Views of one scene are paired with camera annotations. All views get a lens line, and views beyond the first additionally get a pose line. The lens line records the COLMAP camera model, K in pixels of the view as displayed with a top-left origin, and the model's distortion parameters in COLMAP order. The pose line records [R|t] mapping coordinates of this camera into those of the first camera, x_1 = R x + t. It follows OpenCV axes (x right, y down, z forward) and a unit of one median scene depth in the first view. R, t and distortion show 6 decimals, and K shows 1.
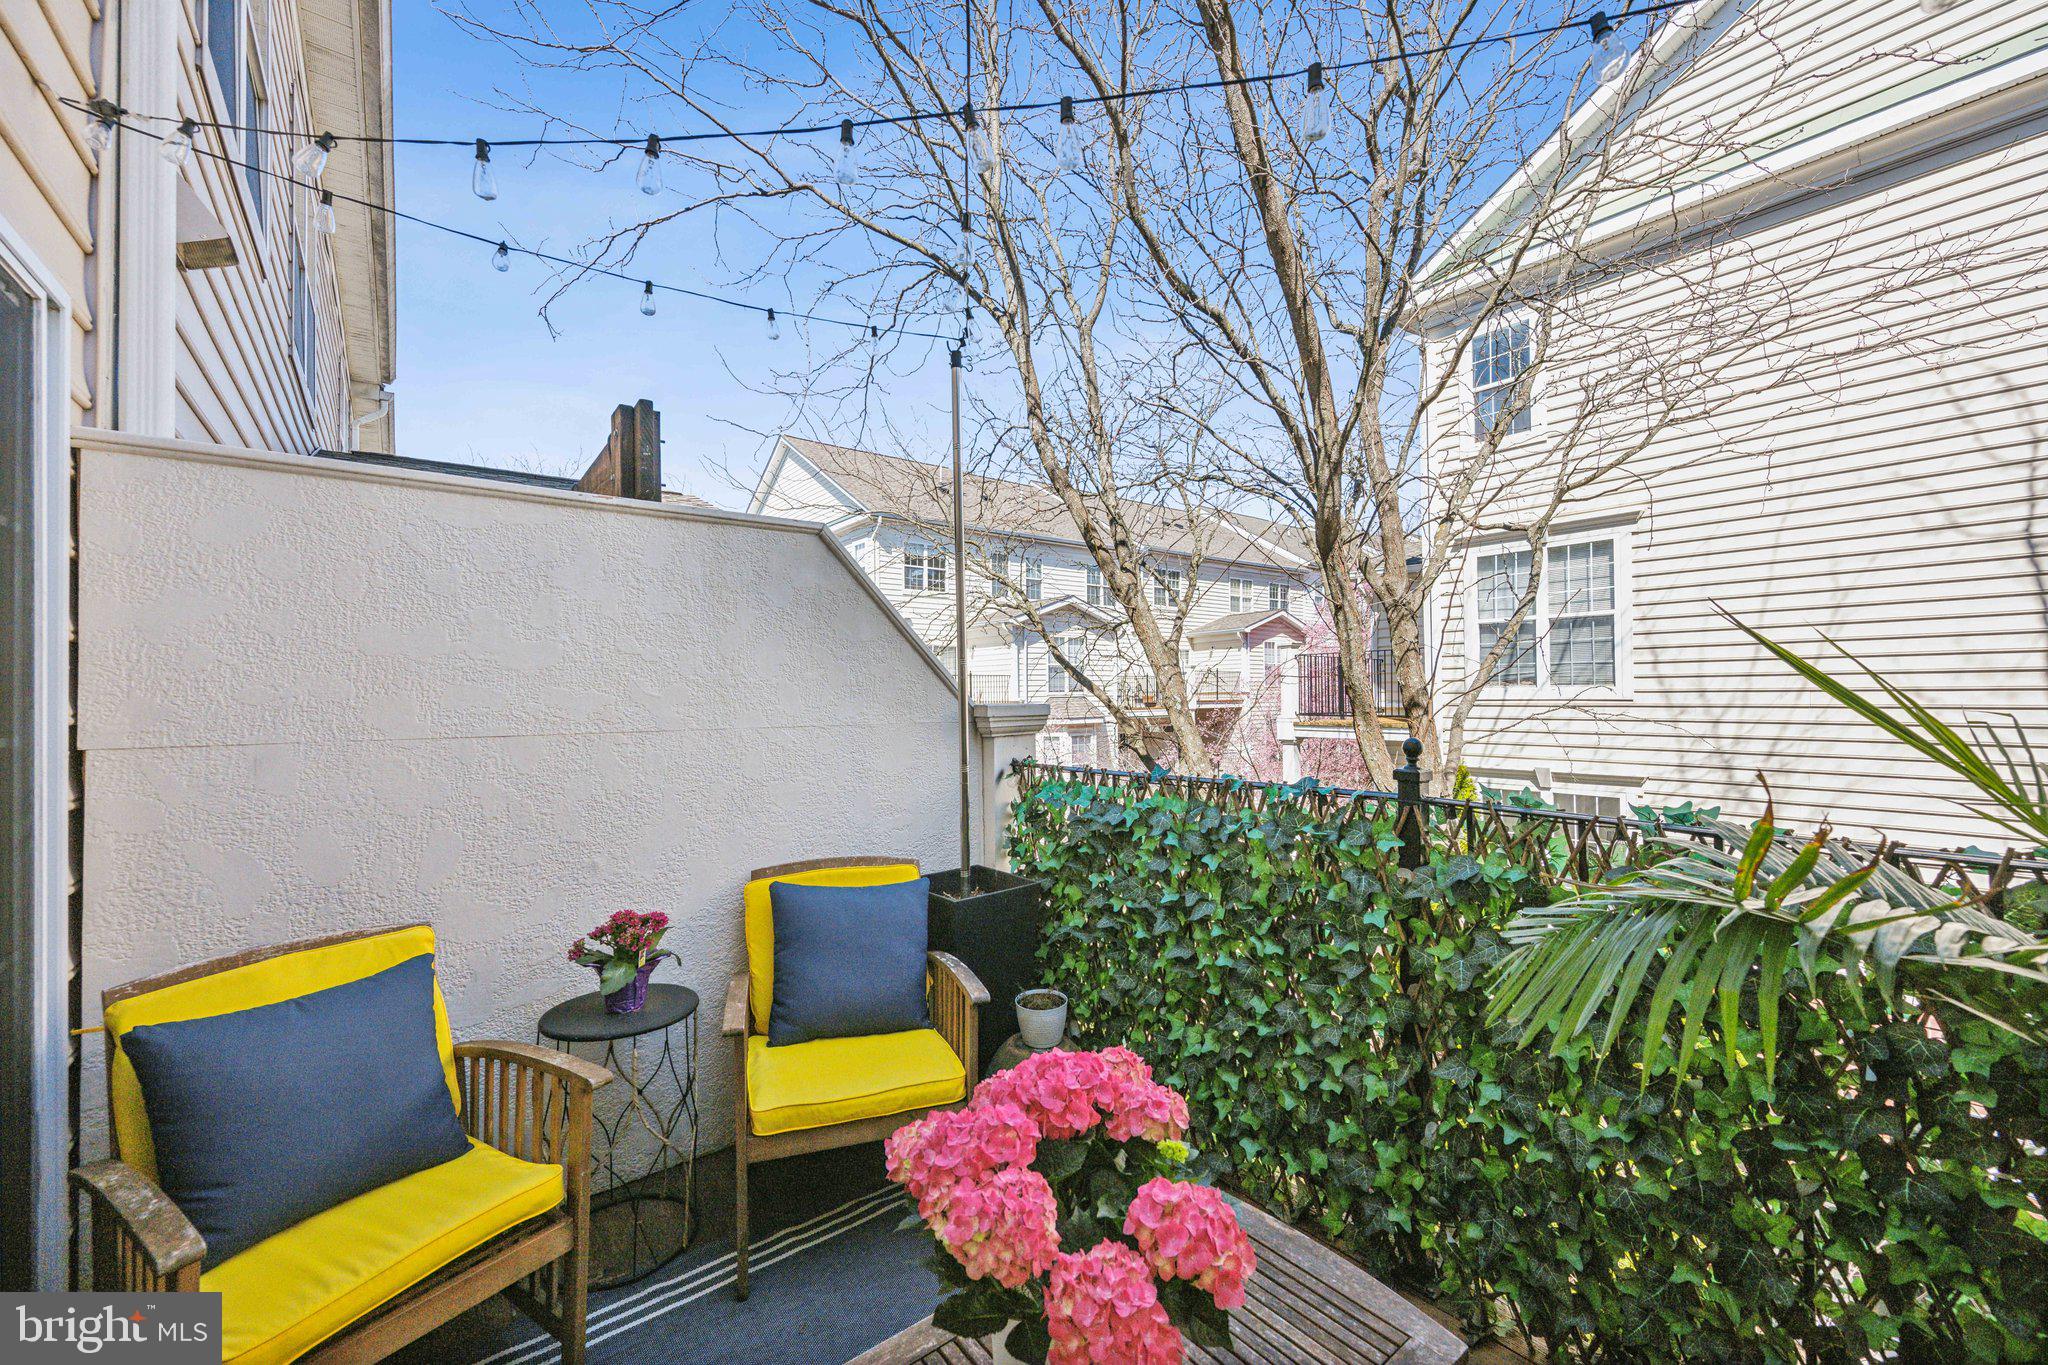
lens RADIAL K [[810.3, 0, 1022.7], [0, 810.3, 687.0], [0, 0, 1]] dist [-0.002947, -0.000524]
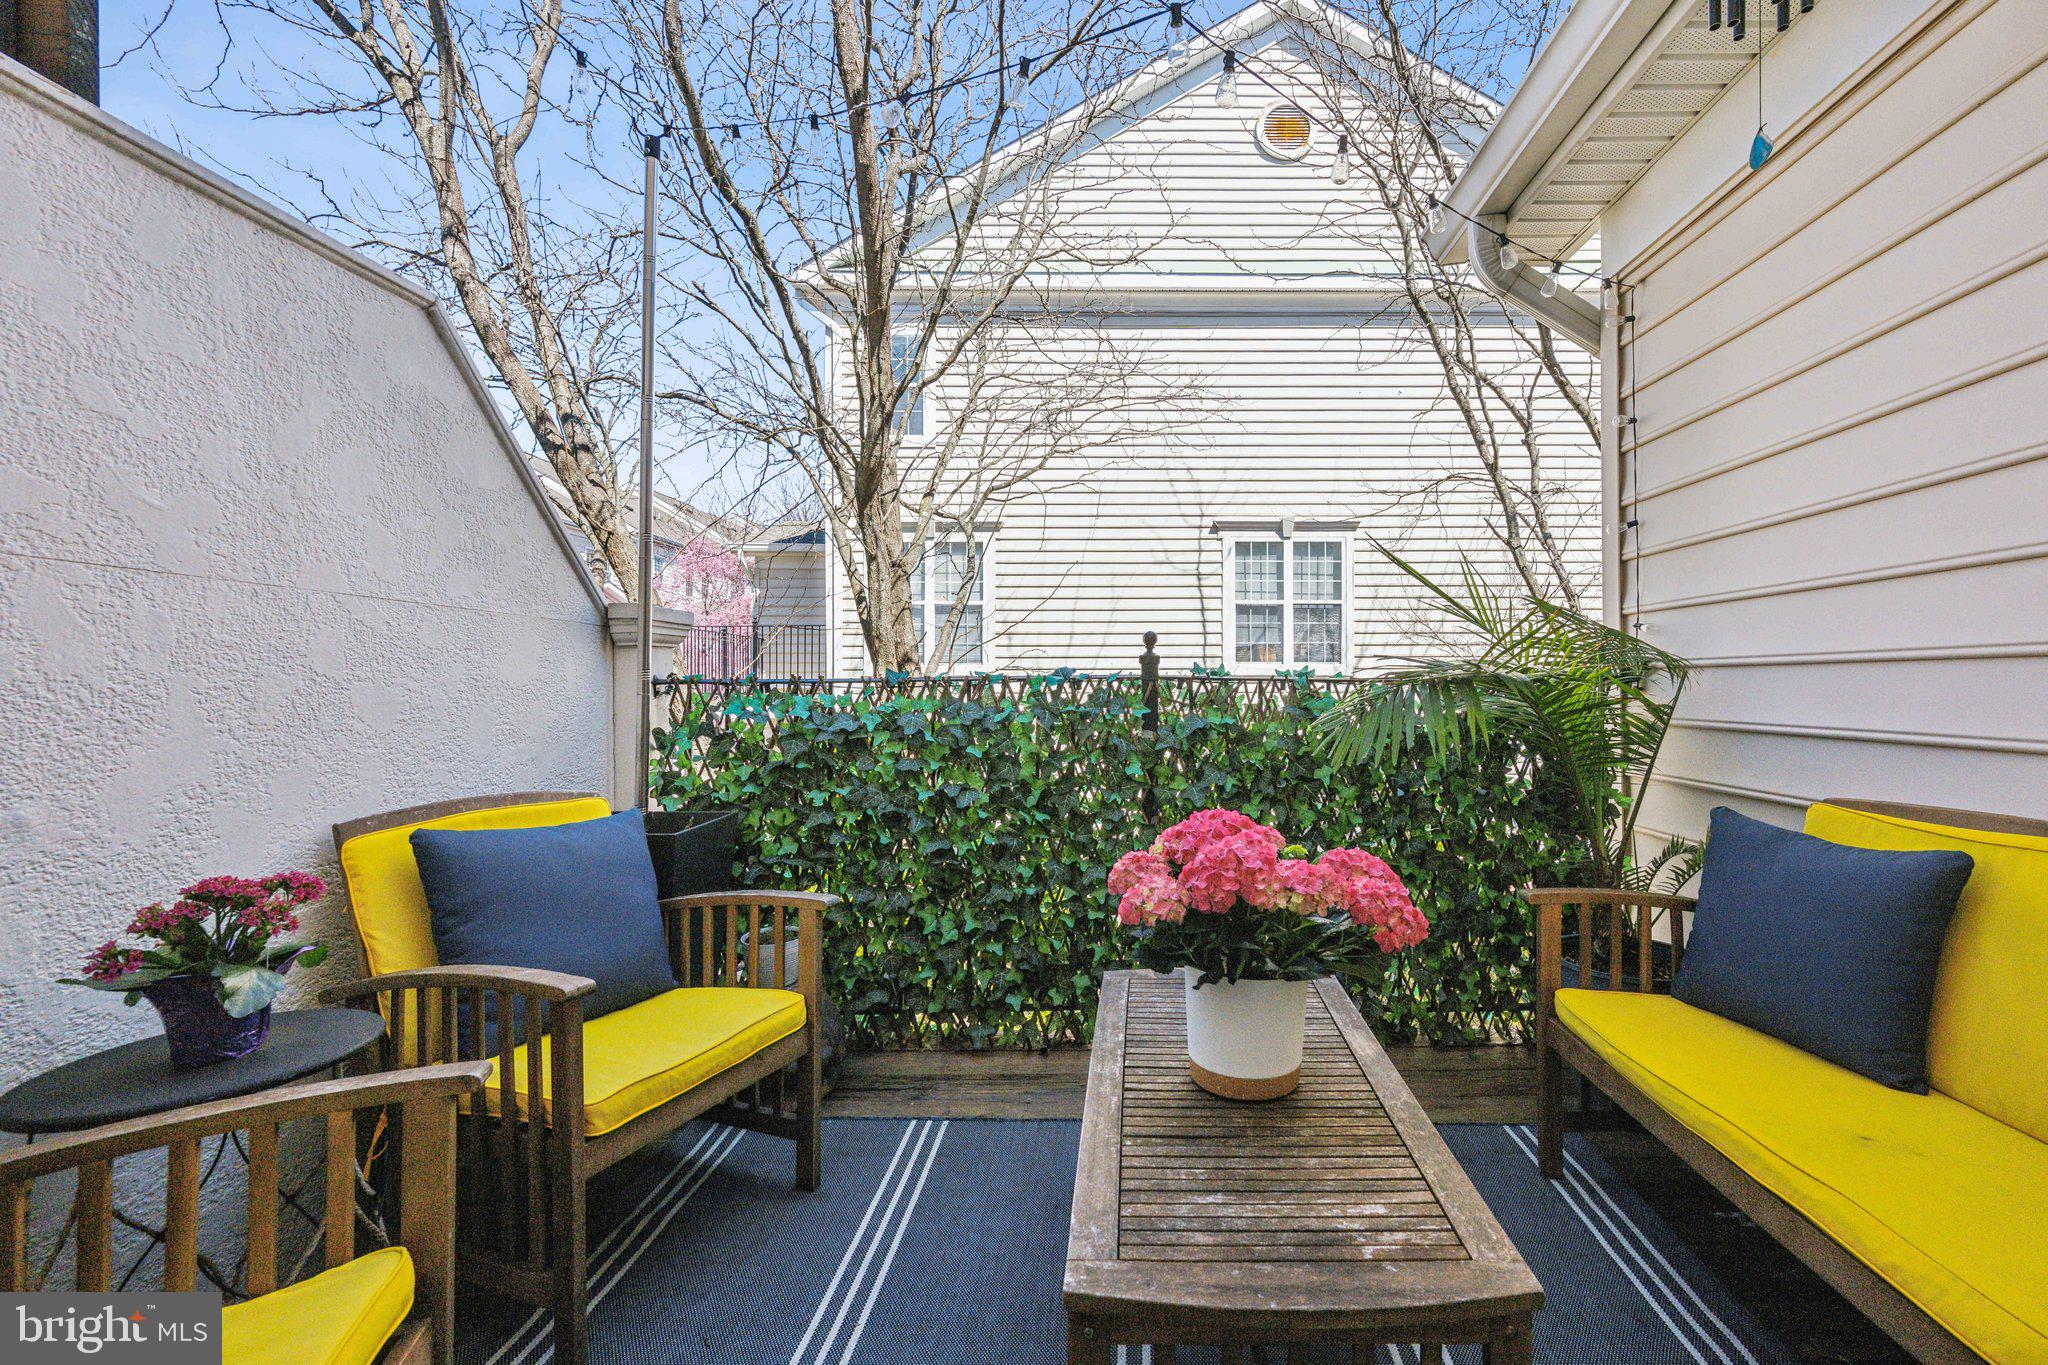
lens RADIAL K [[911.1, 0, 1081.2], [0, 911.1, 711.9], [0, 0, 1]] dist [-0.004768, -0.000931]
pose [[0.599715, 0.004179, 0.800203, -0.409192], [-0.009058, 0.999958, 0.001567, 0.102406], [-0.800163, -0.008188, 0.599727, 0.108118]]
